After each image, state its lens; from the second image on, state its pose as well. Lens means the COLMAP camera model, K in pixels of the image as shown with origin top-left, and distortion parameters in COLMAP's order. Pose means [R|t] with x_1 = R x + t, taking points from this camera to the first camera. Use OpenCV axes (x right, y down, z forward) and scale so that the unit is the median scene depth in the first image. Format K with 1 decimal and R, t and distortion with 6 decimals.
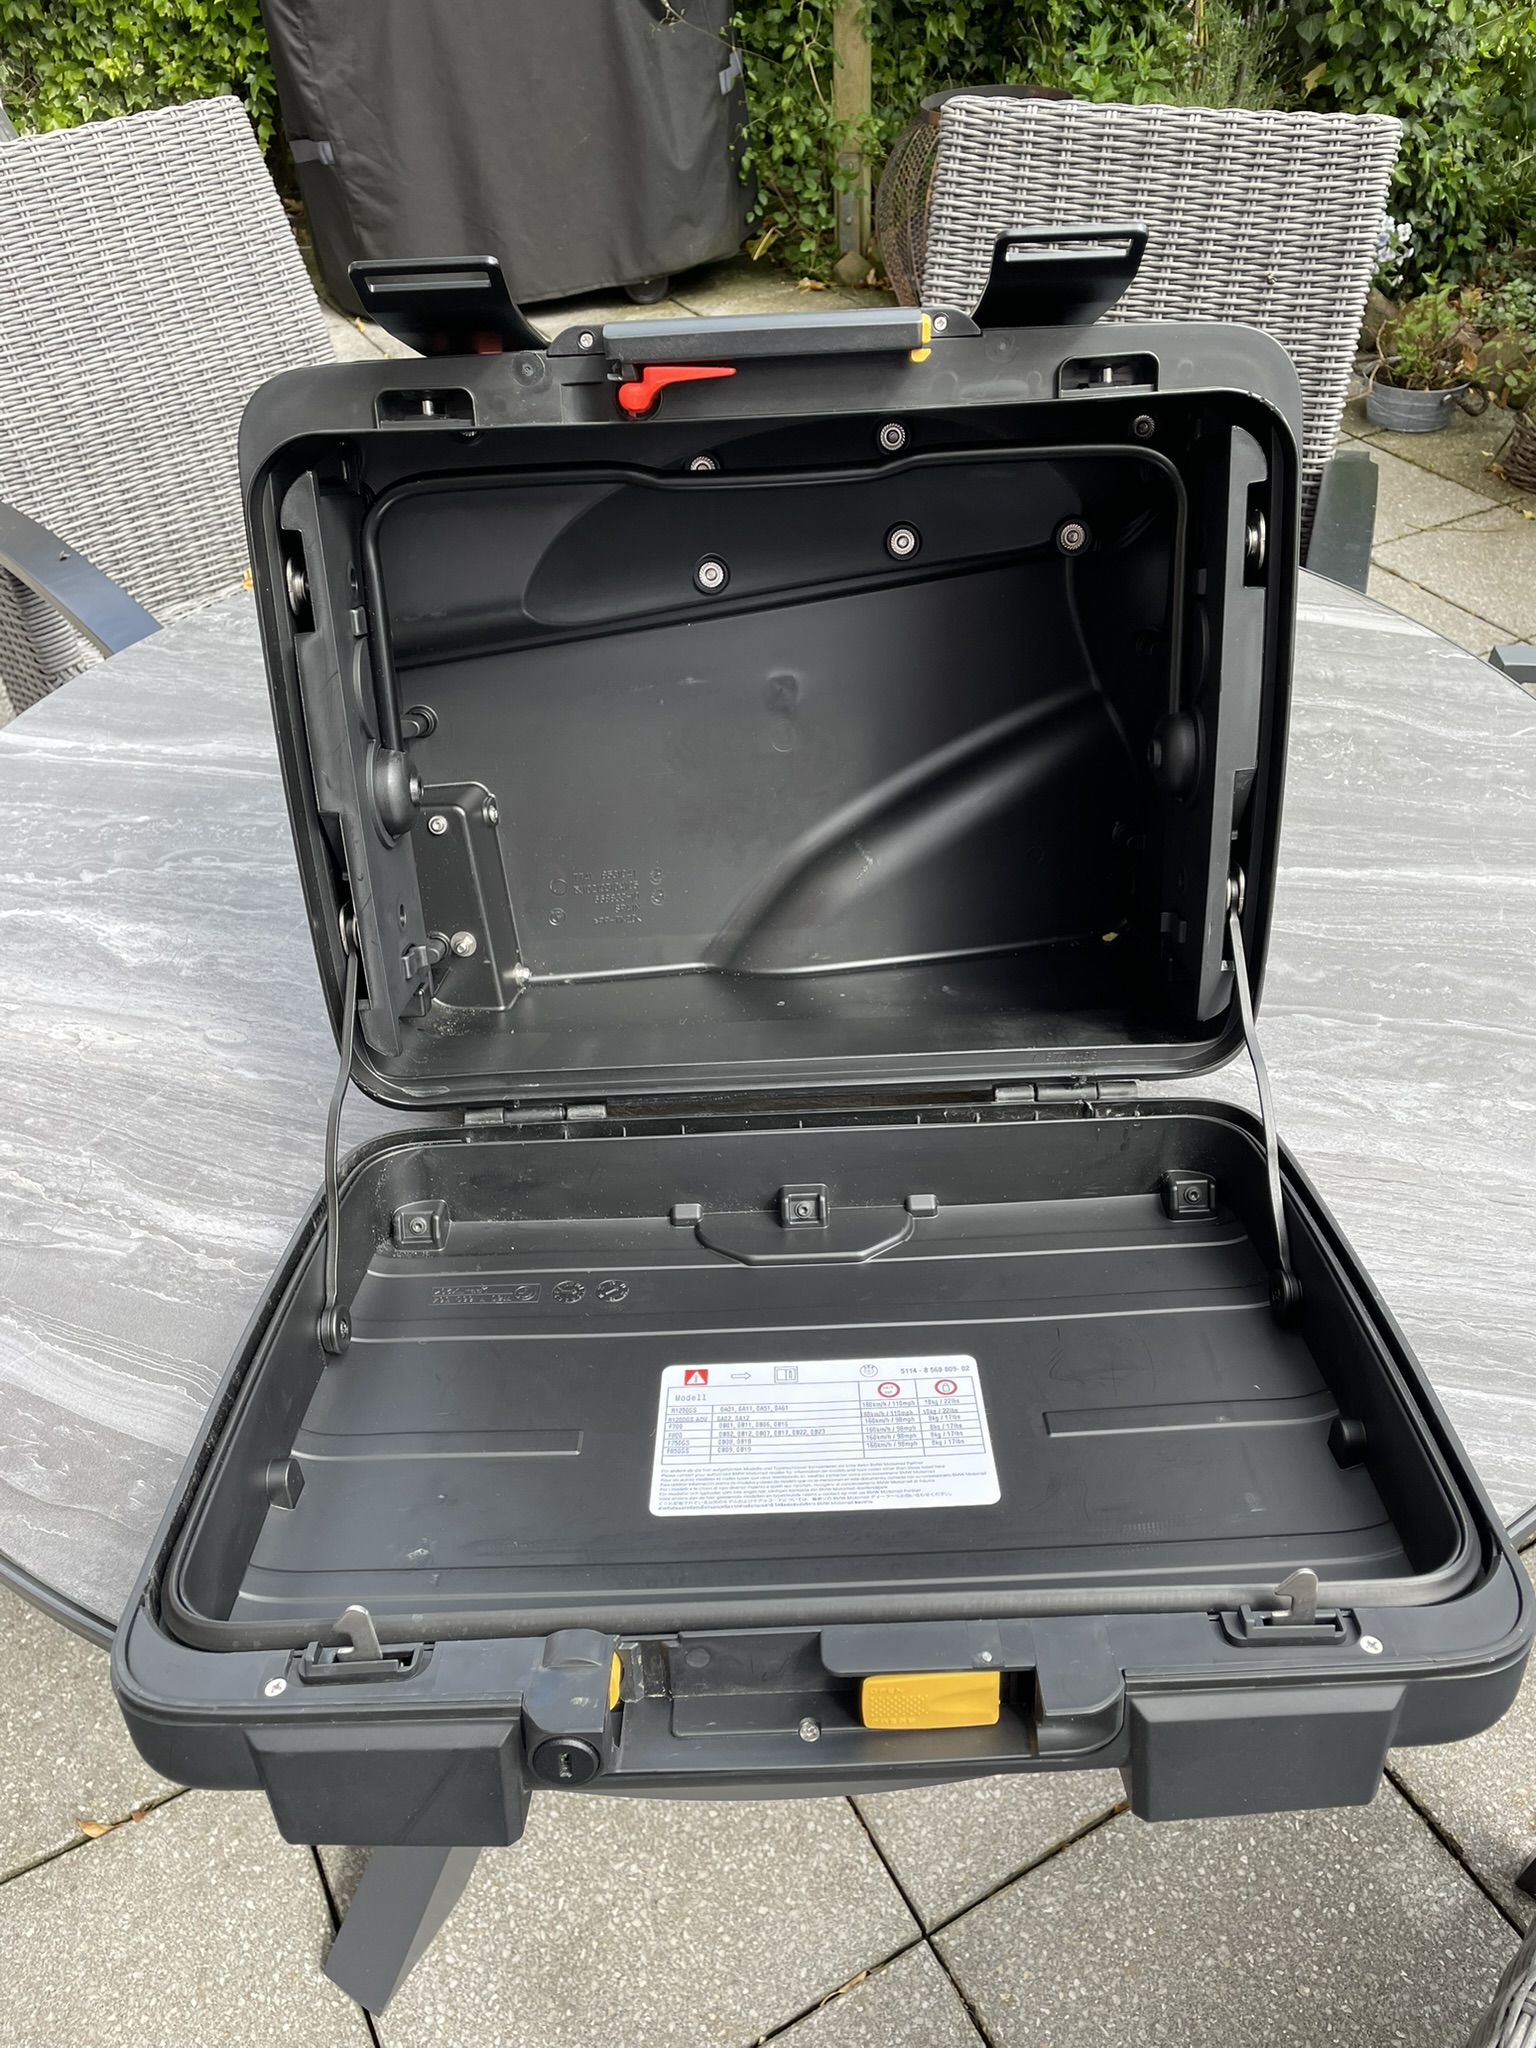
lens RADIAL K [[1567.7, 0, 788.3], [0, 1567.7, 1034.4], [0, 0, 1]] dist [0.067876, -0.101786]
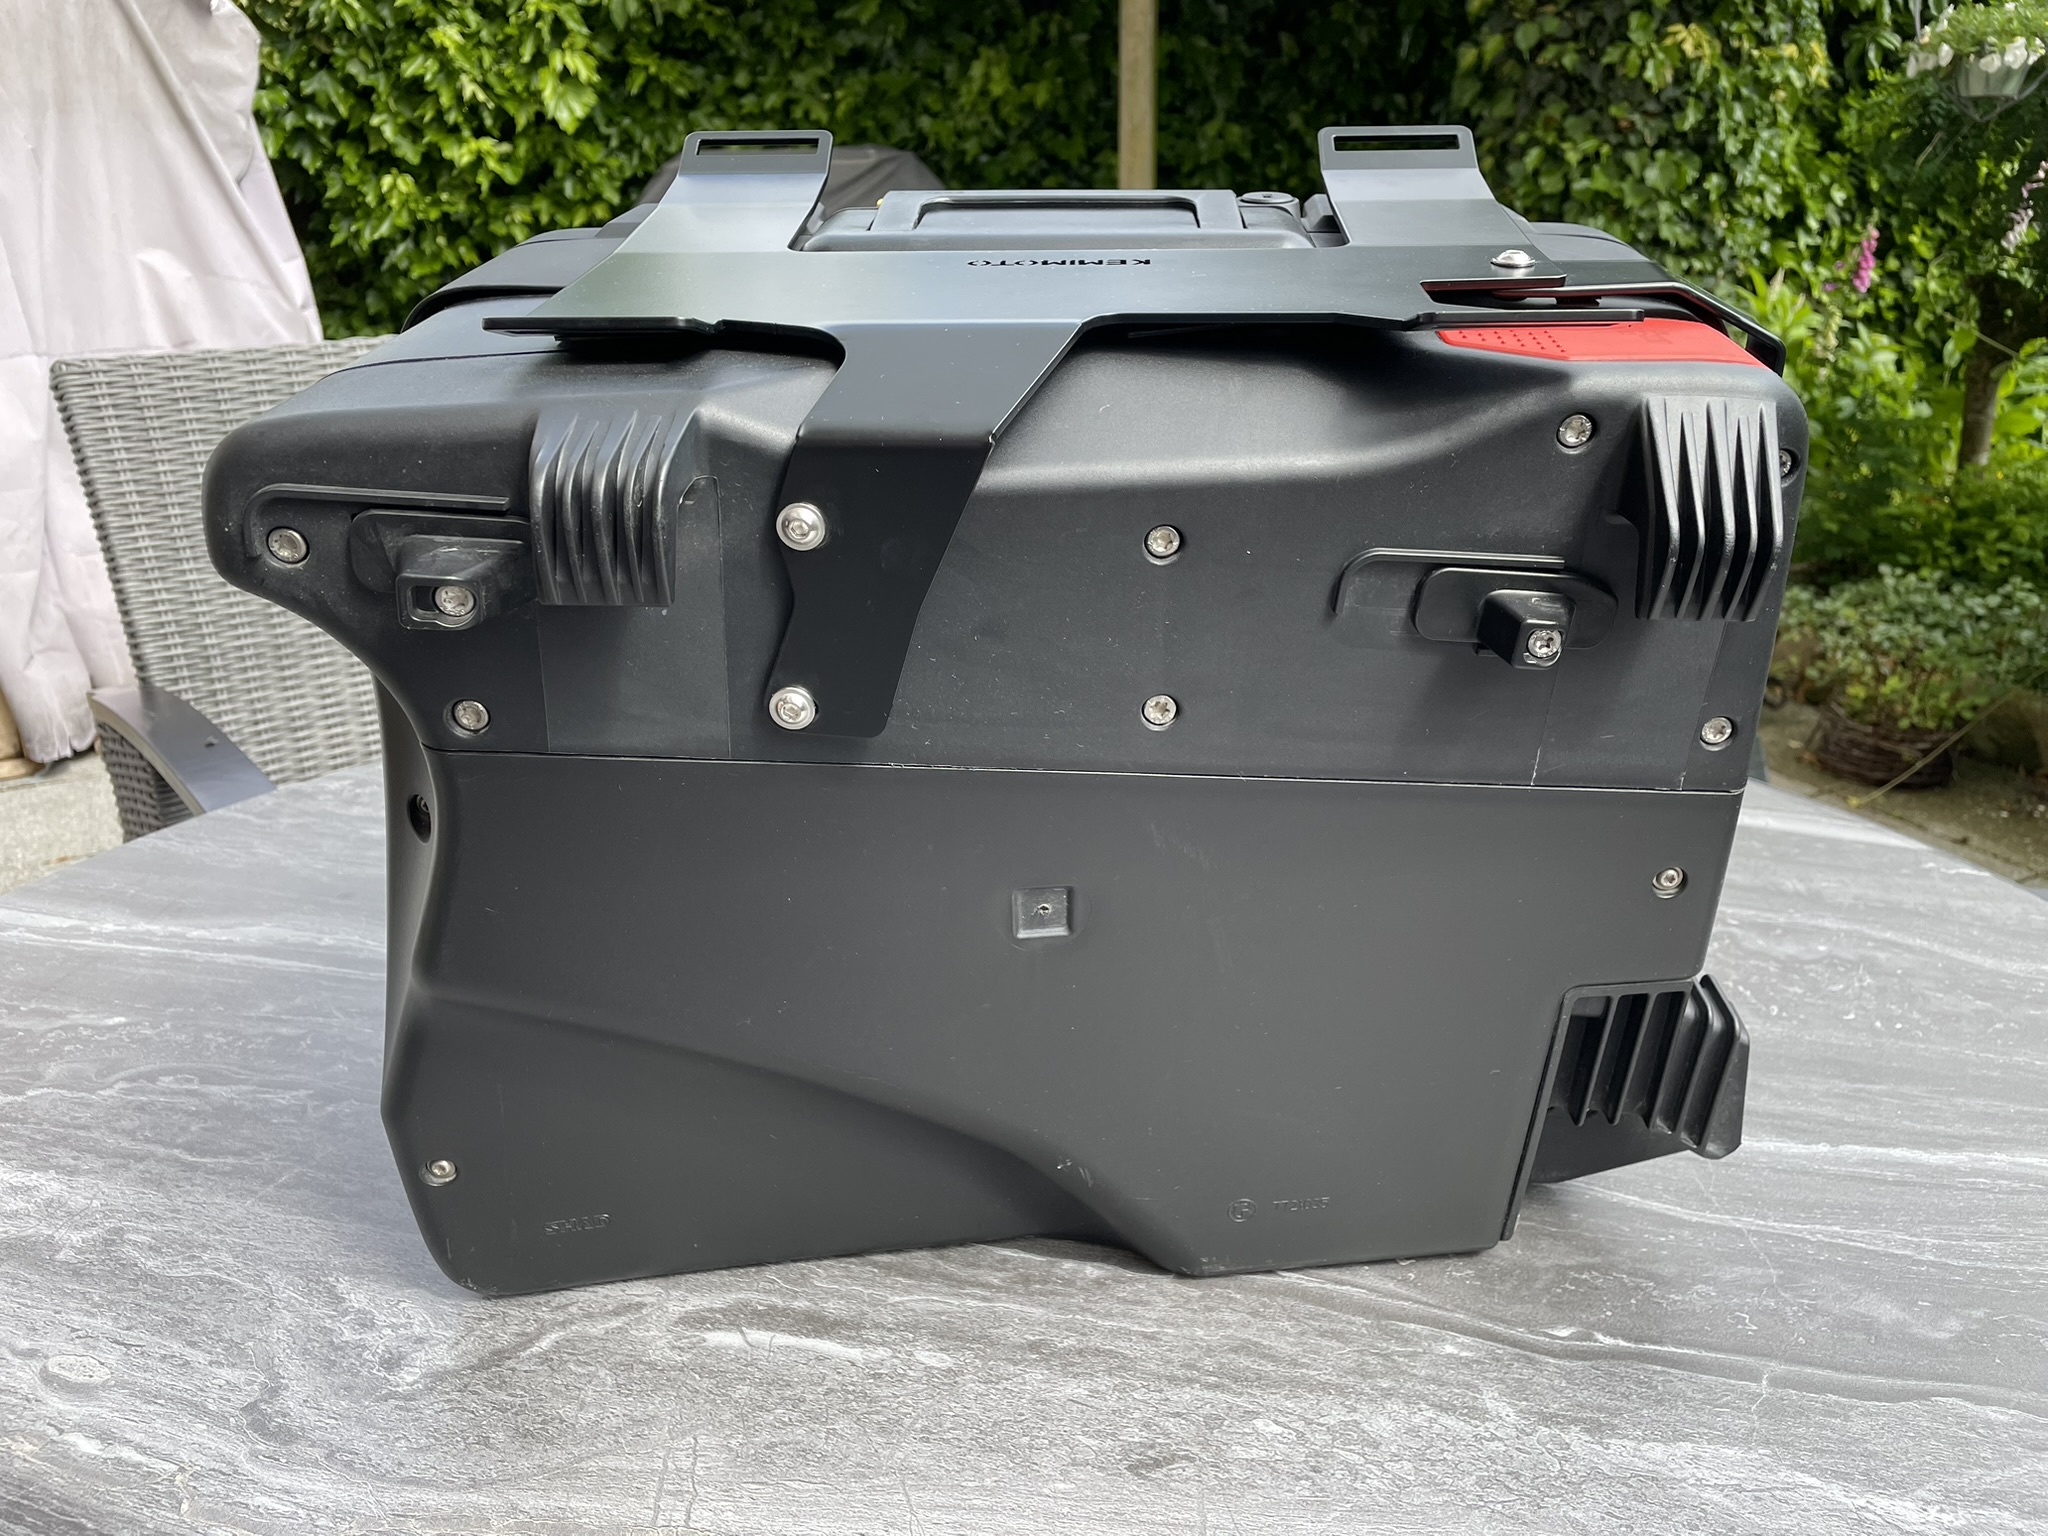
lens RADIAL K [[1567.7, 0, 1038.0], [0, 1567.7, 743.9], [0, 0, 1]] dist [0.067876, -0.101786]
pose [[0.999419, 0.029605, -0.016877, -0.000544], [-0.033710, 0.931445, -0.362316, -0.013368], [0.004994, 0.362675, 0.931902, 0.339198]]
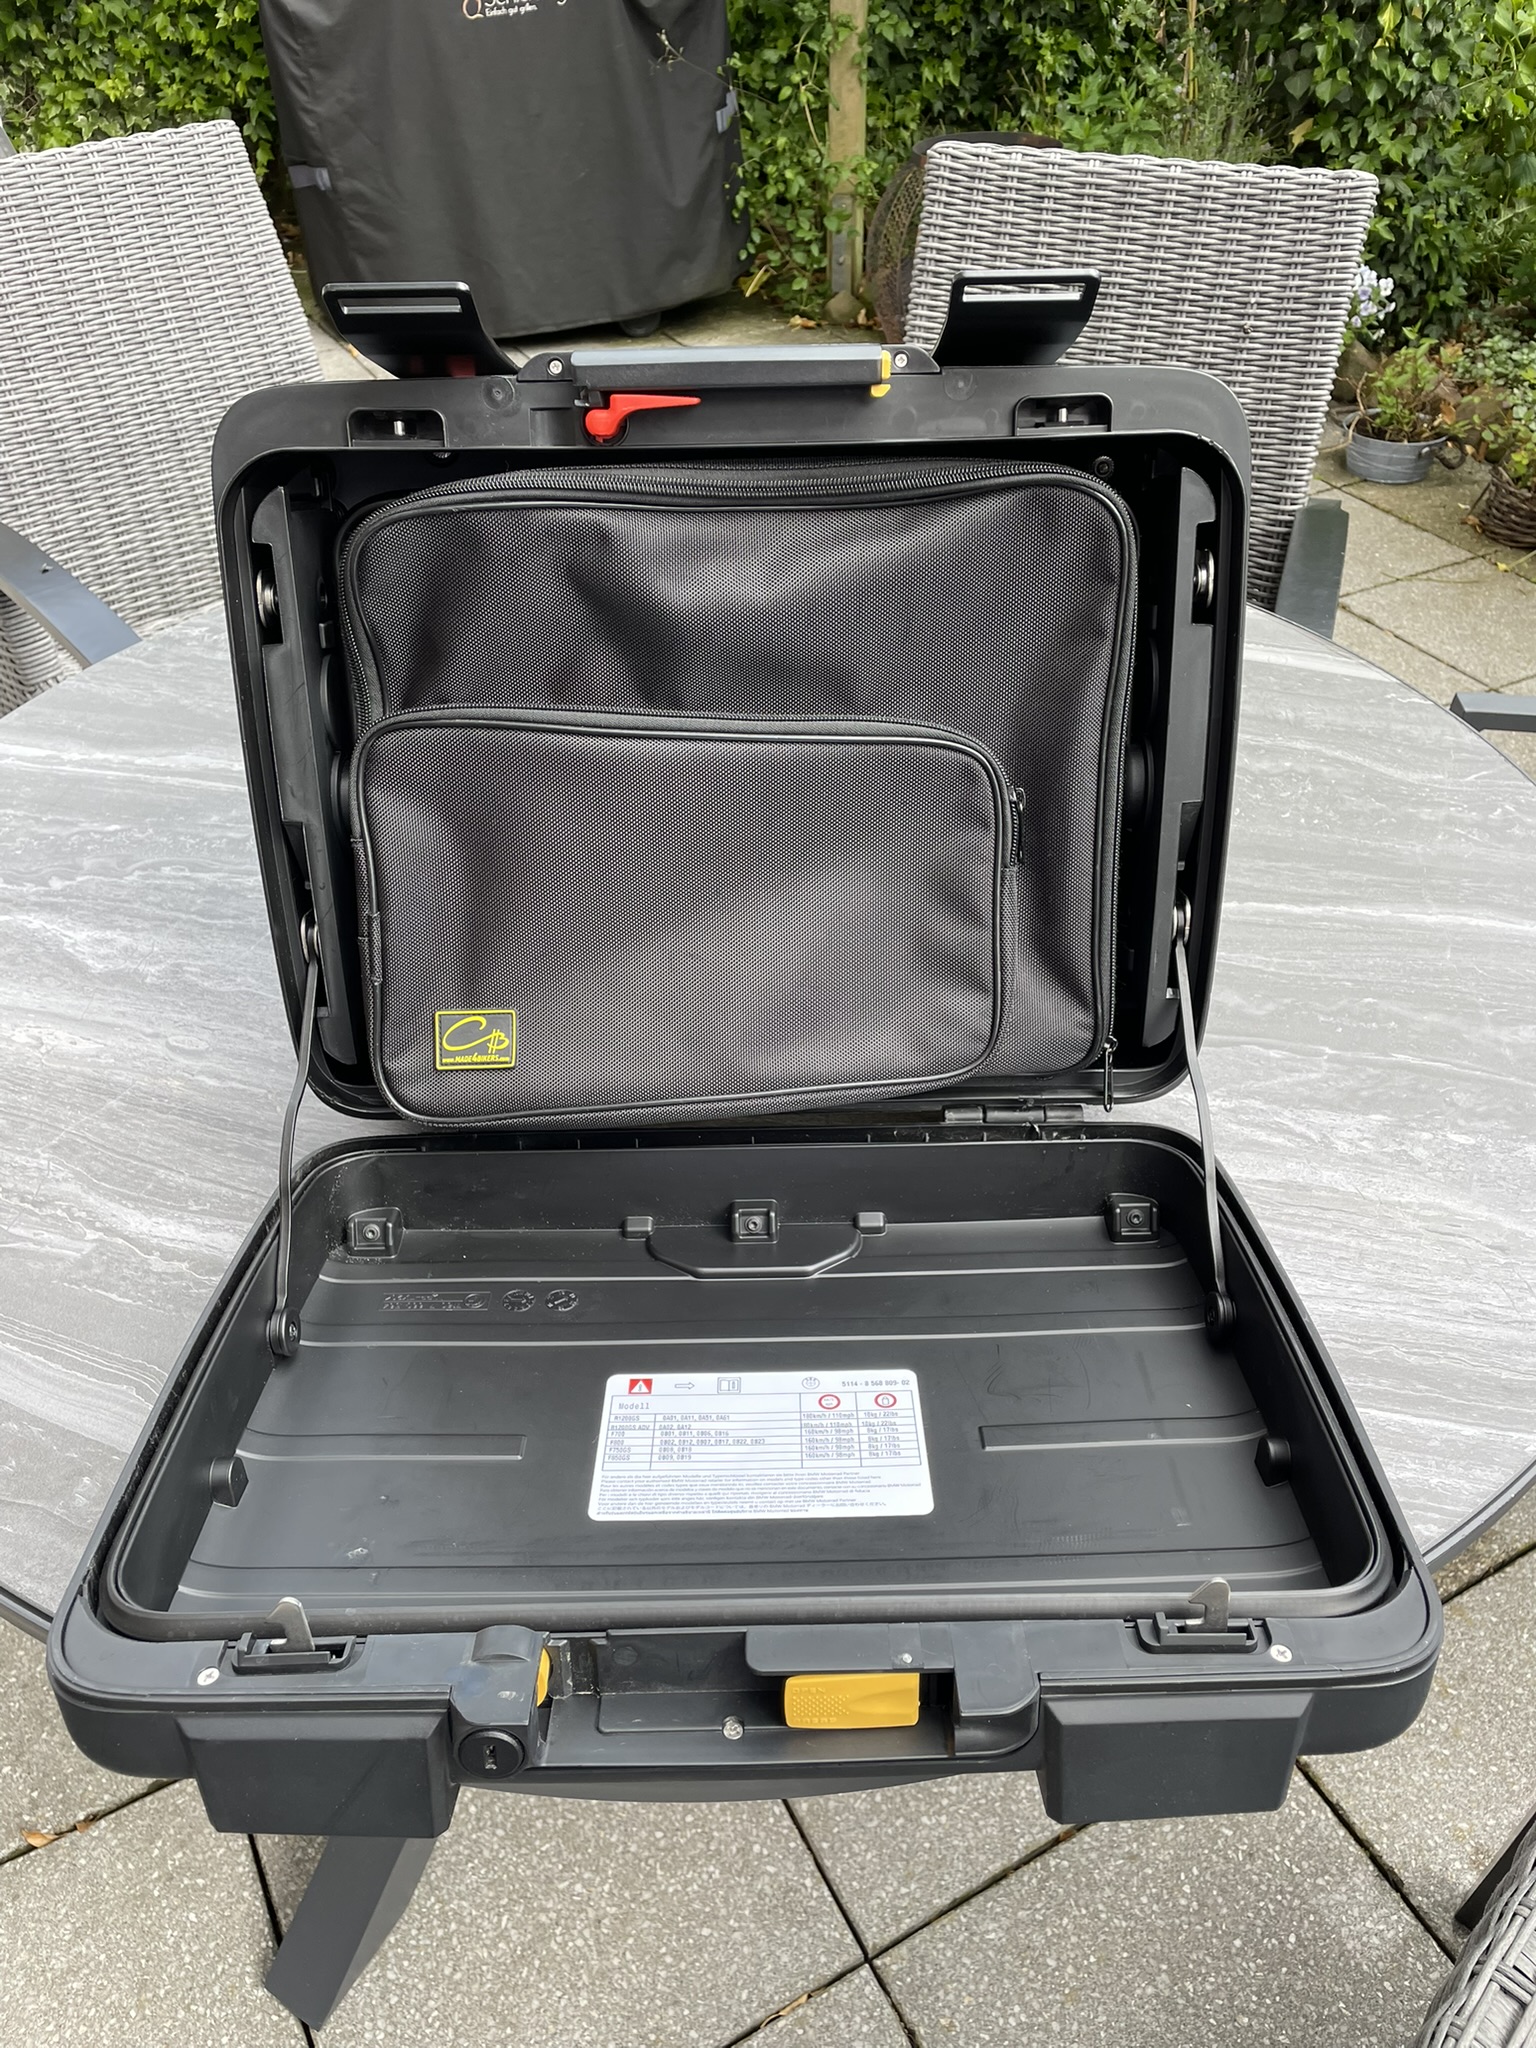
lens RADIAL K [[1567.7, 0, 785.5], [0, 1567.7, 1042.7], [0, 0, 1]] dist [0.067876, -0.101786]
pose [[0.999683, 0.022648, 0.011008, 0.012879], [-0.022478, 0.999630, -0.015328, 0.006966], [-0.011352, 0.015076, 0.999822, -0.012200]]
